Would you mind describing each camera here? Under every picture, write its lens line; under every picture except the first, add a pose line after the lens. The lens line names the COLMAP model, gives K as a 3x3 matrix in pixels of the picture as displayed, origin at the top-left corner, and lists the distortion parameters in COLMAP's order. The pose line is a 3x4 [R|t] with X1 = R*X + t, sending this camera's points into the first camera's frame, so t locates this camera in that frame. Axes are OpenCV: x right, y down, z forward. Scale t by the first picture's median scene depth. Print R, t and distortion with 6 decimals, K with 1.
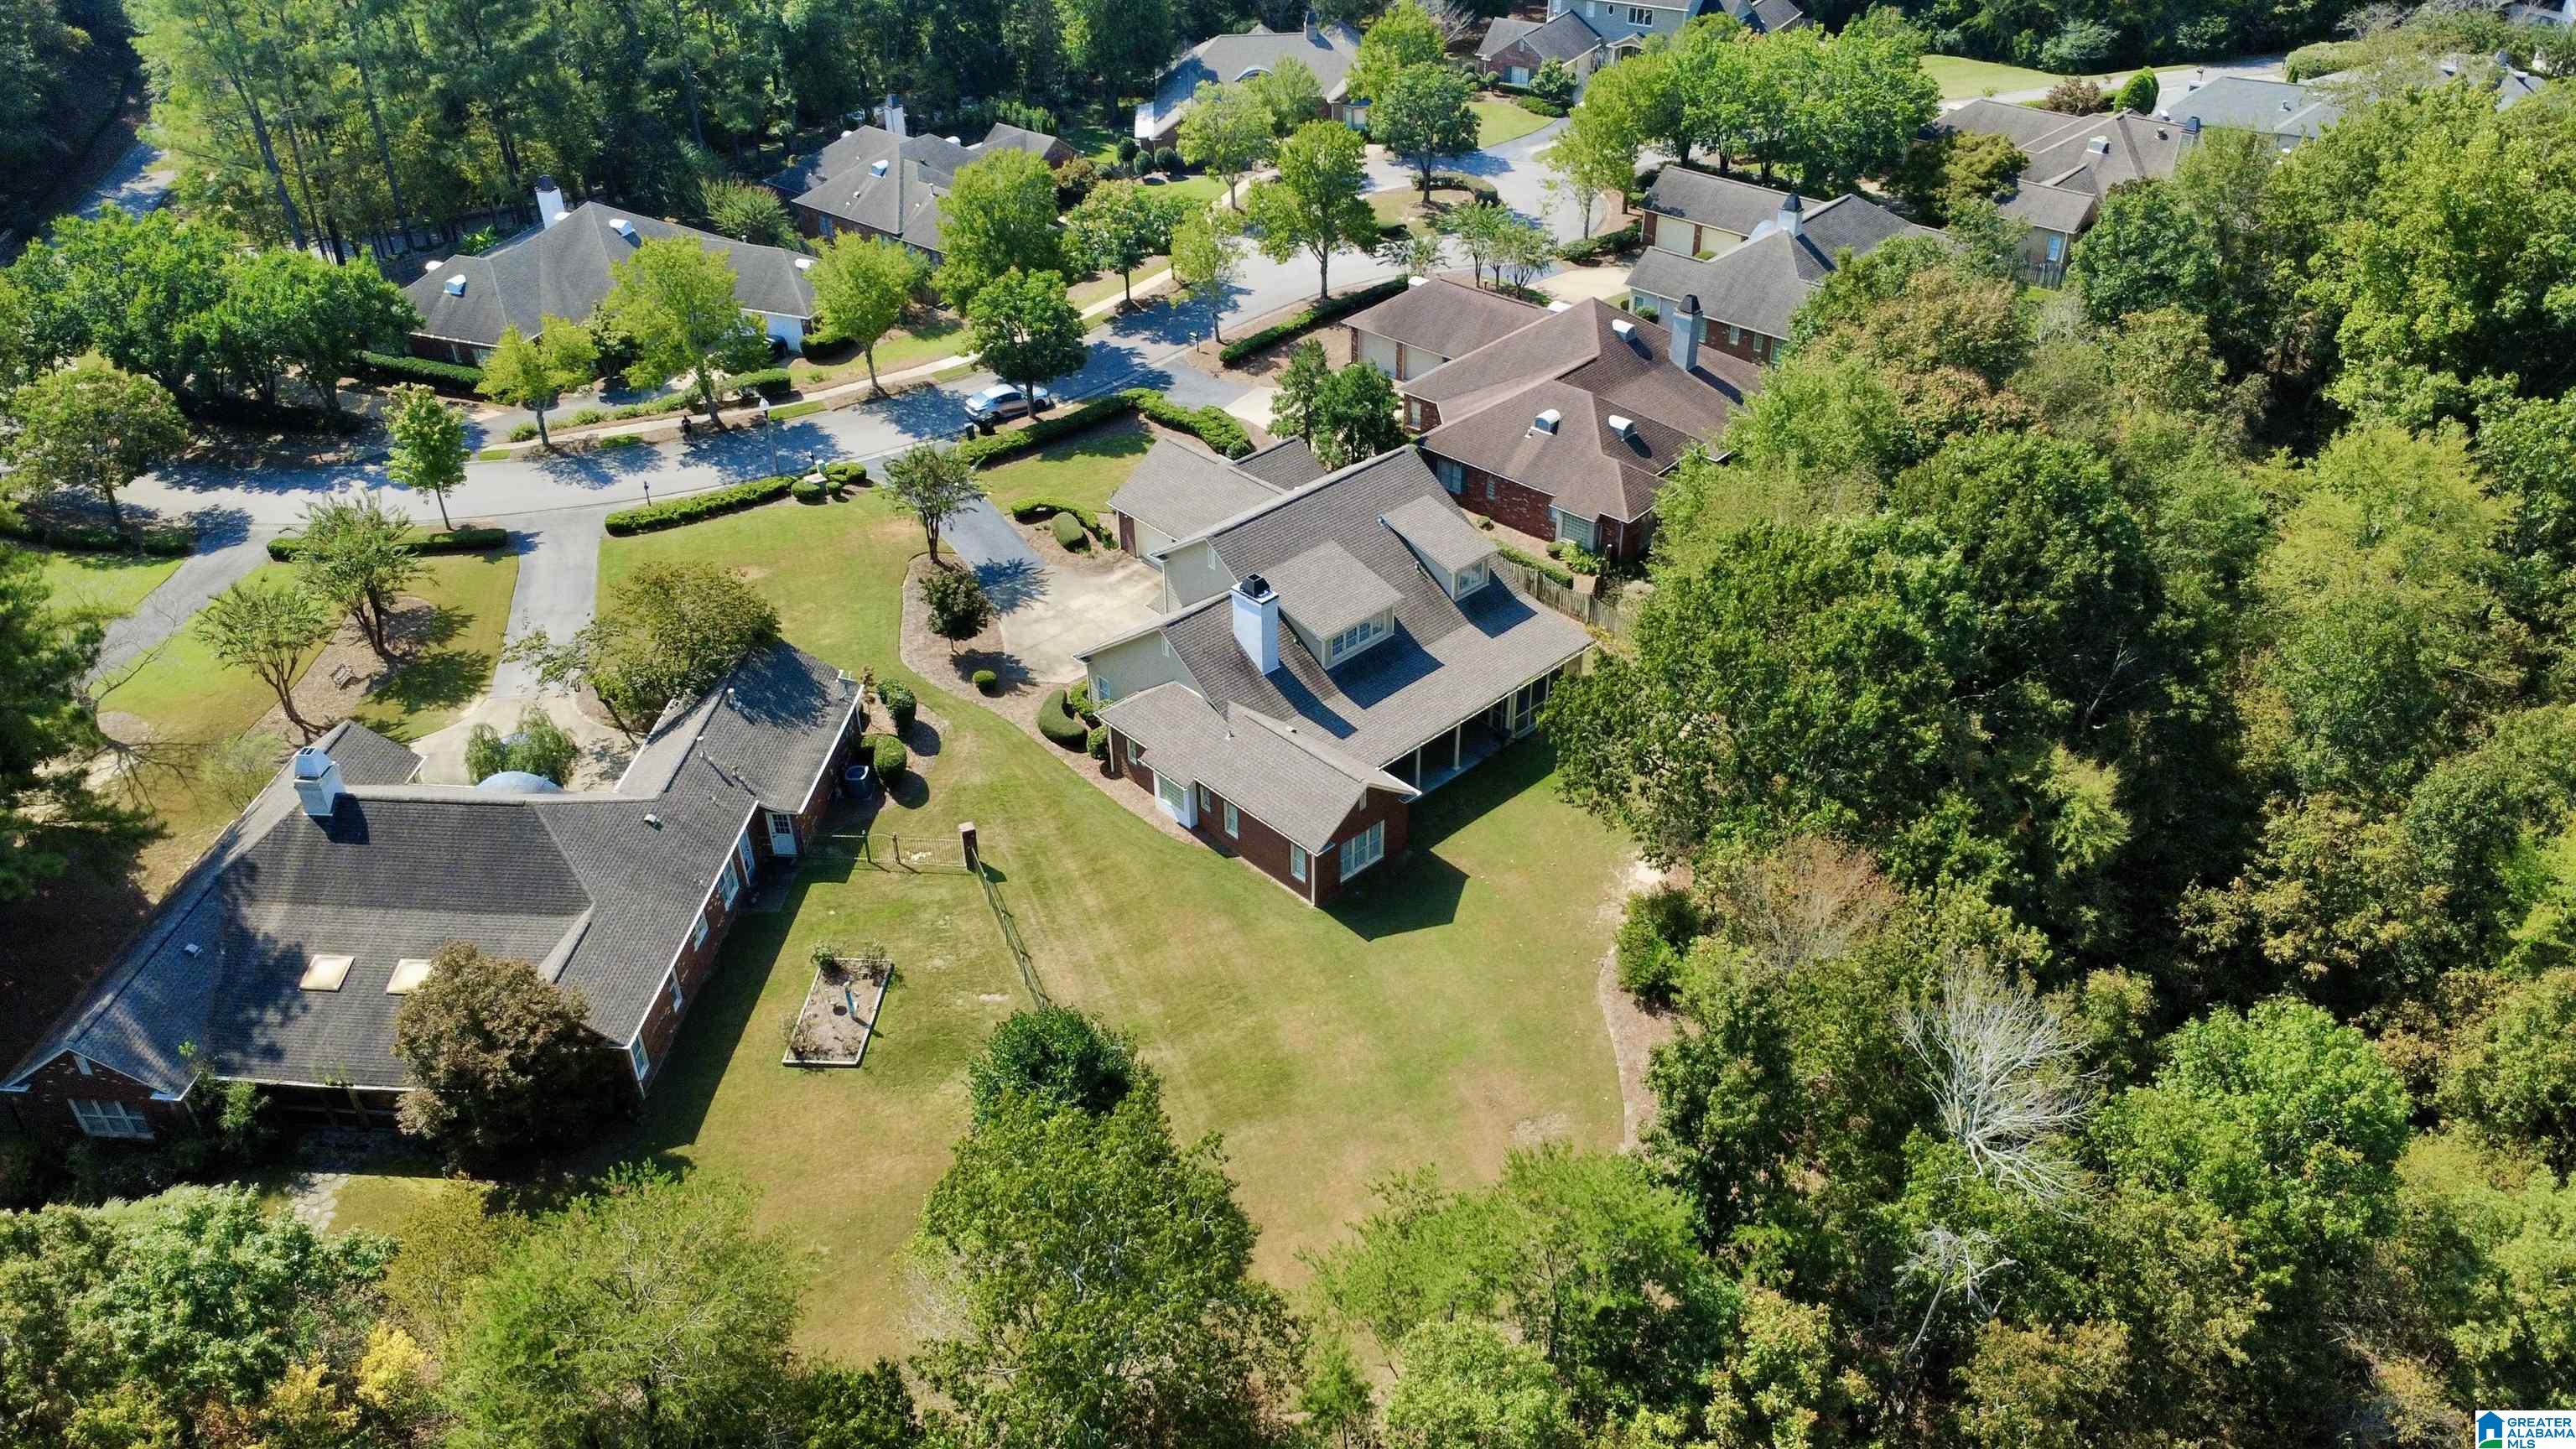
lens RADIAL K [[1880.5, 0, 1288.0], [0, 1880.5, 724.5], [0, 0, 1]] dist [-0.001802, -0.002211]
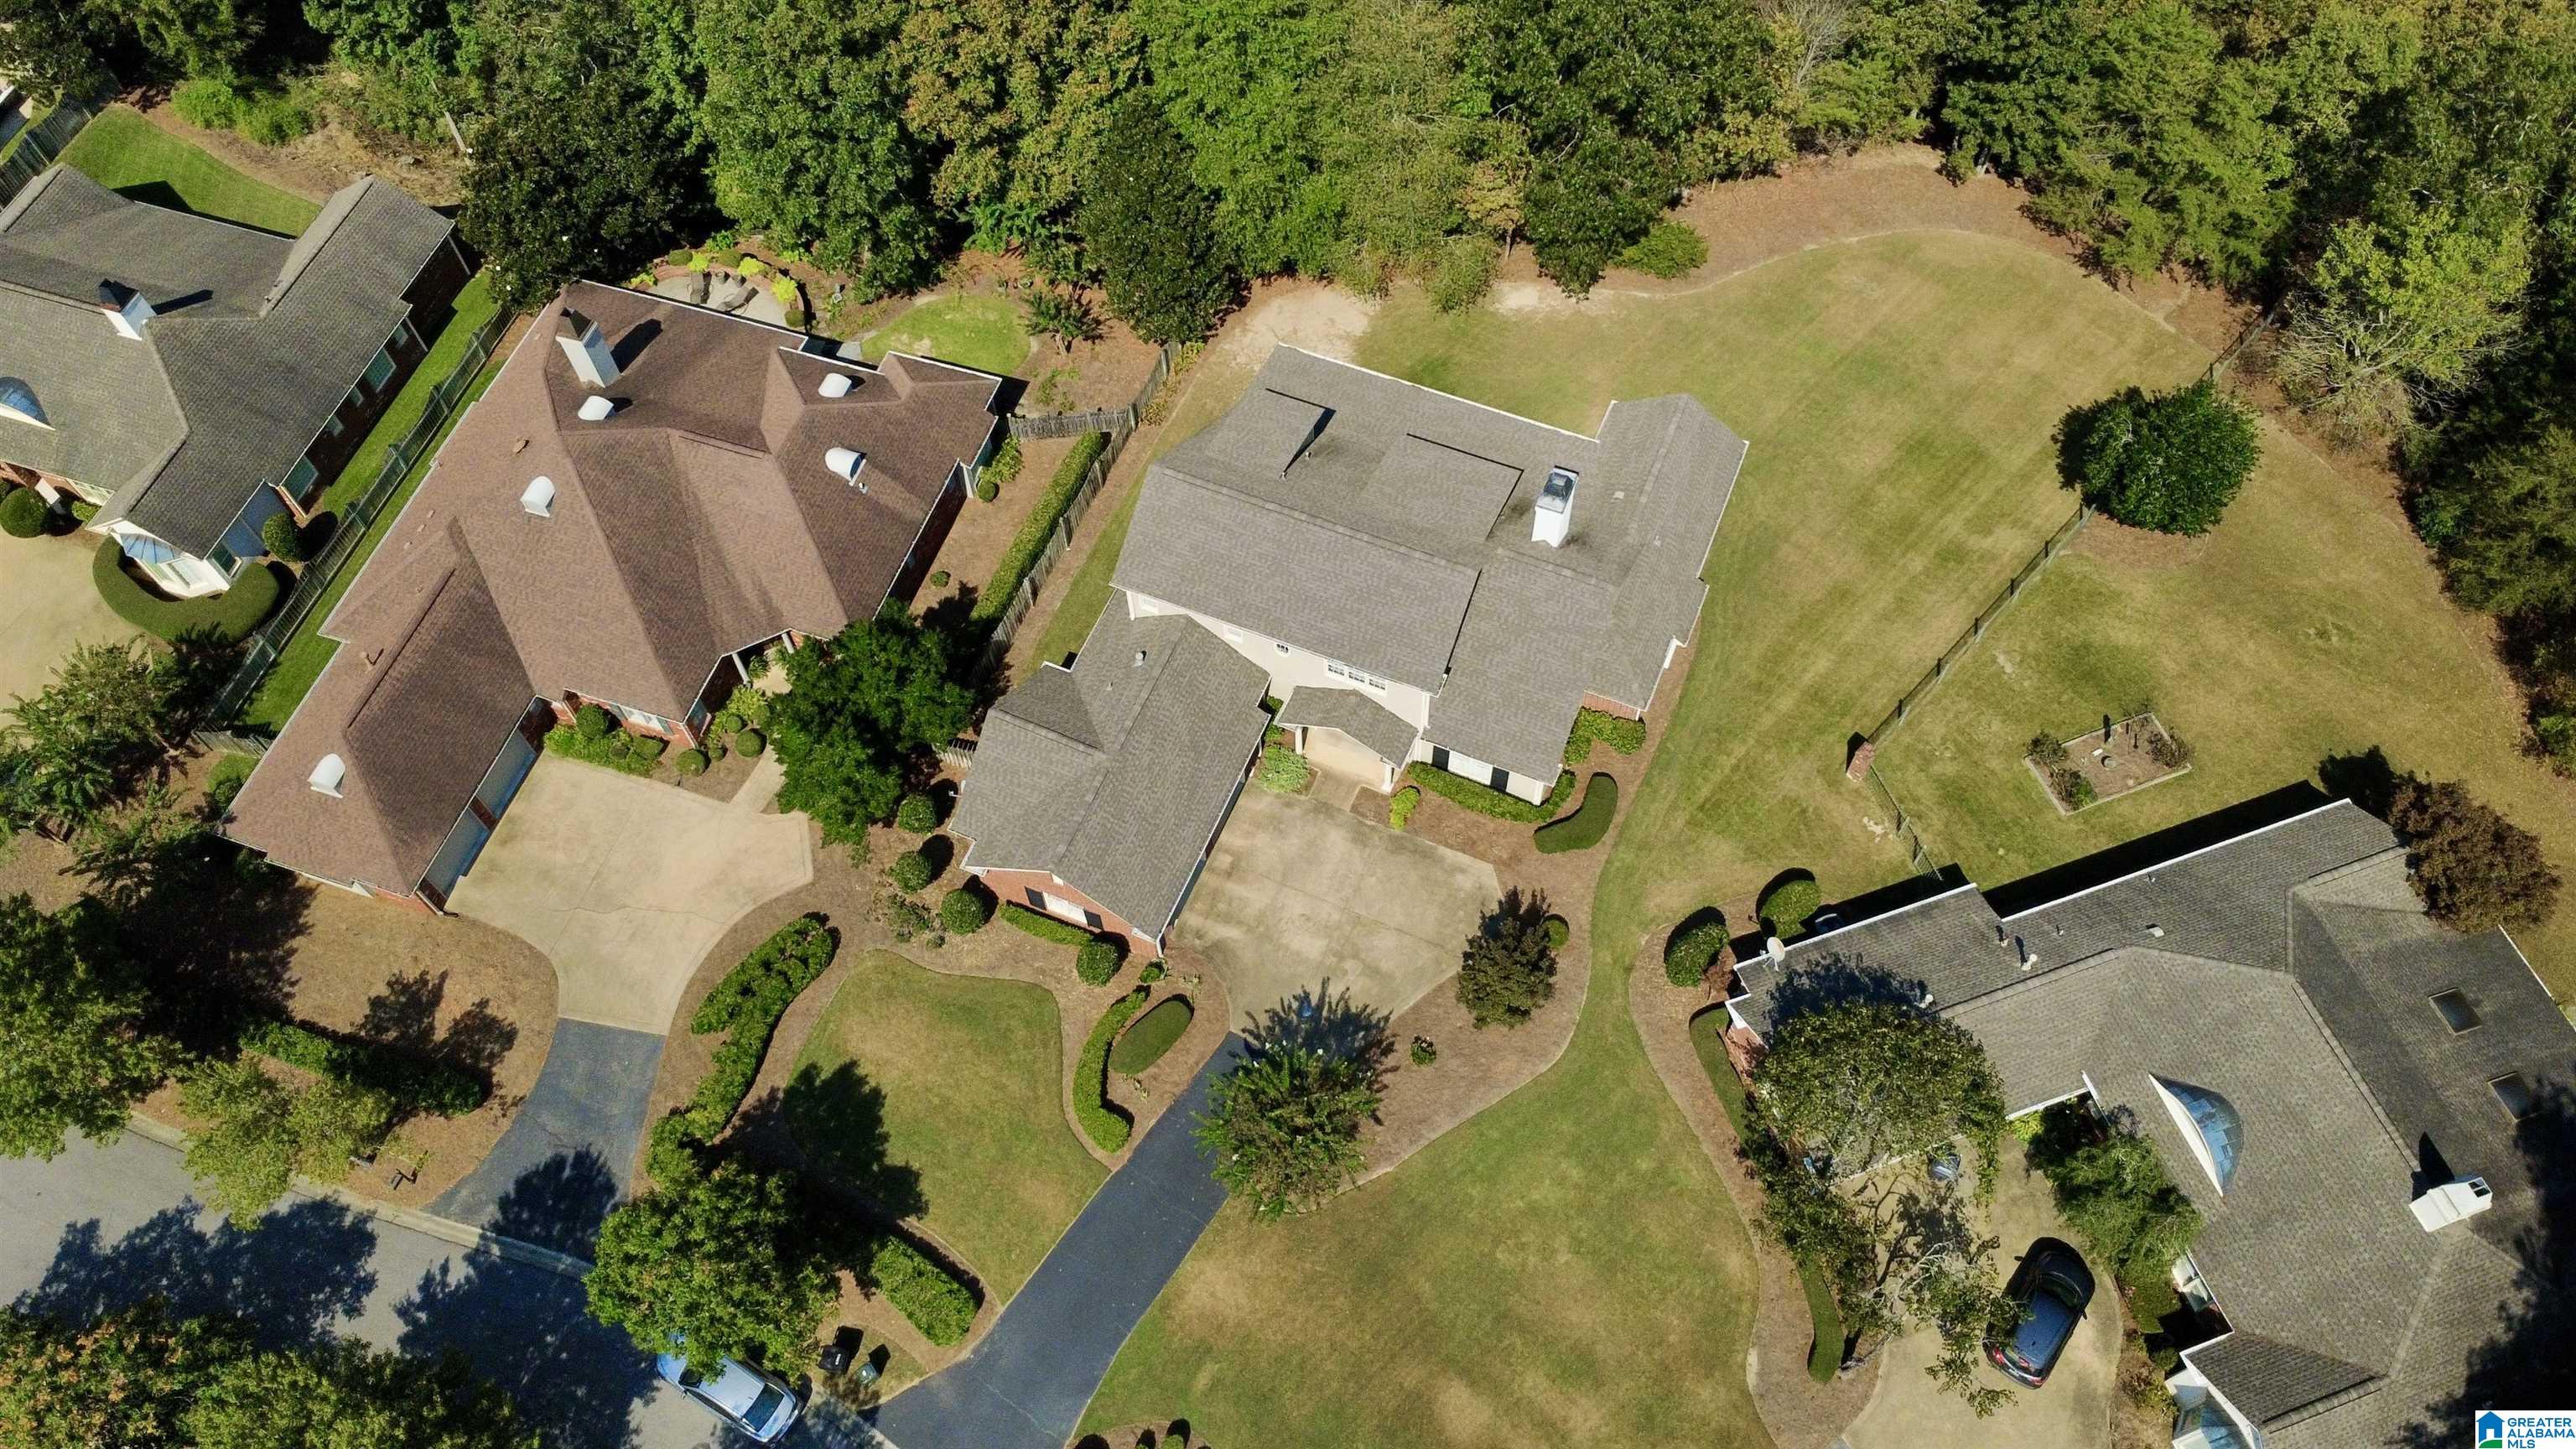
lens RADIAL K [[1880.5, 0, 1288.0], [0, 1880.5, 724.5], [0, 0, 1]] dist [-0.001802, -0.002211]
pose [[-0.396051, -0.785583, 0.475397, -0.461558], [0.538484, 0.220653, 0.813233, -0.814126], [-0.743760, 0.578075, 0.335634, 0.840271]]
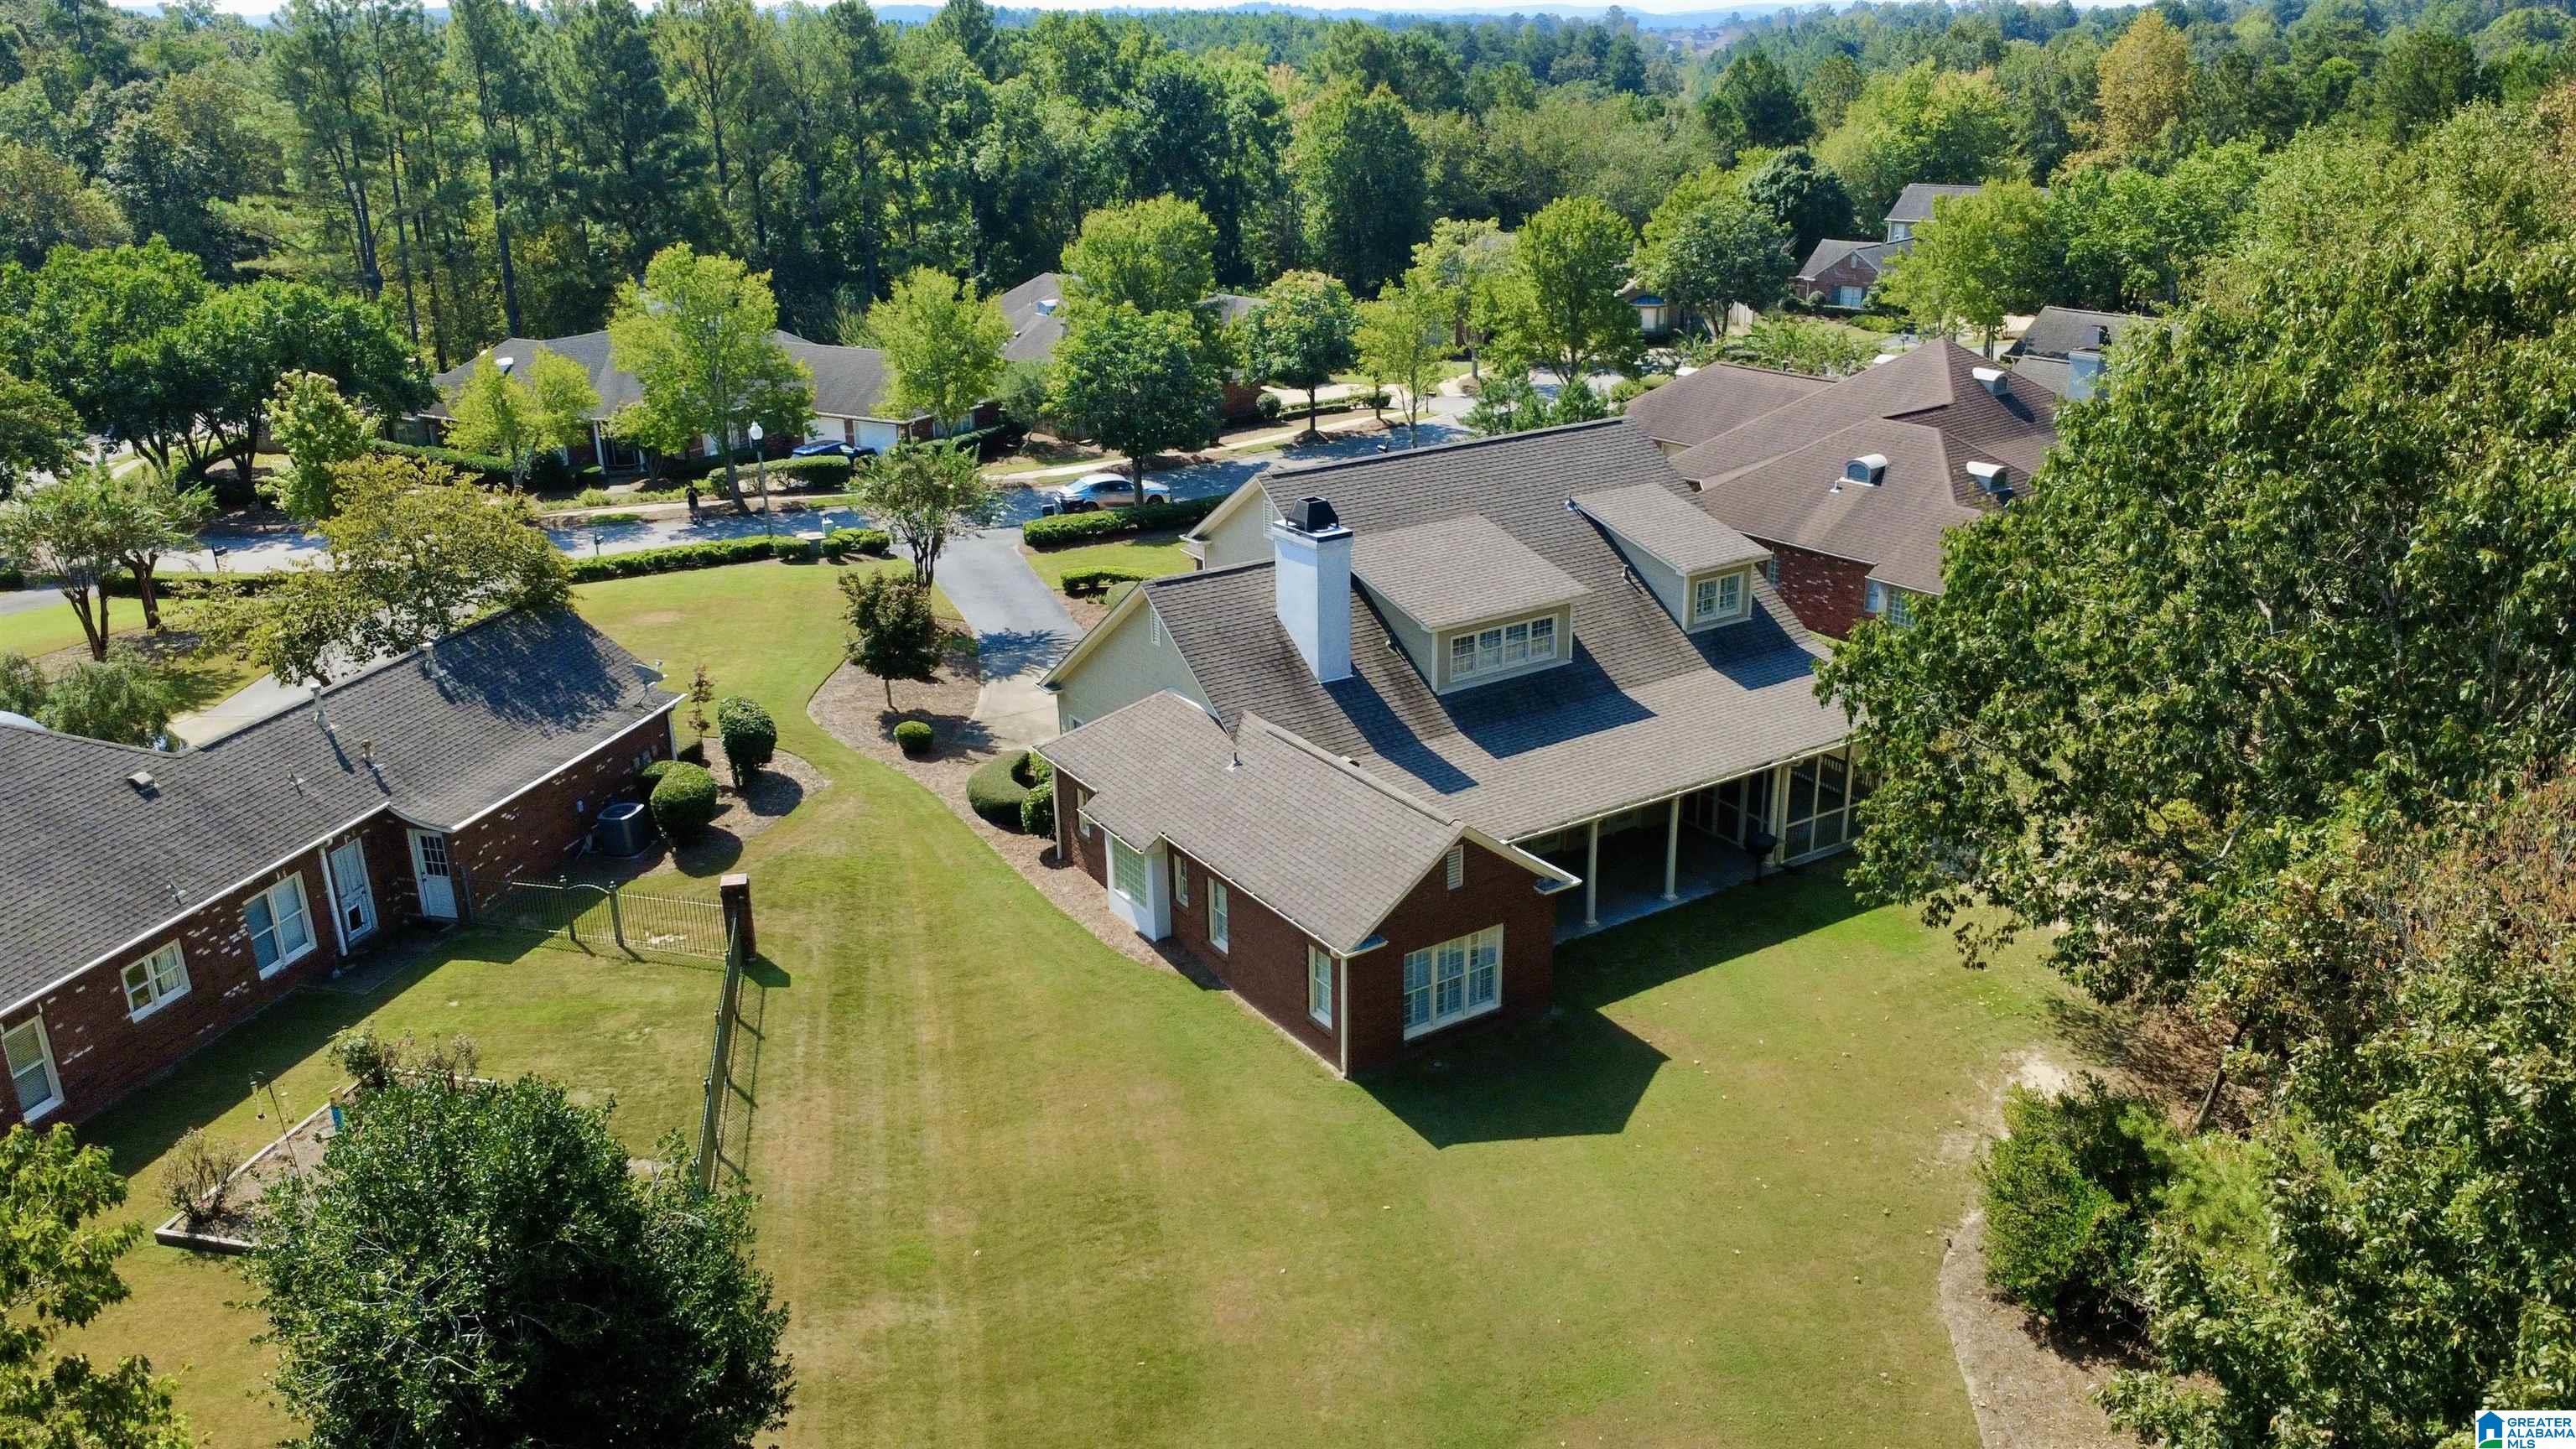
lens RADIAL K [[1880.5, 0, 1288.0], [0, 1880.5, 724.5], [0, 0, 1]] dist [-0.001802, -0.002211]
pose [[0.983047, 0.057611, -0.174070, 0.074842], [-0.097799, 0.967784, -0.232011, 0.114693], [0.155096, 0.245101, 0.957011, 0.464419]]
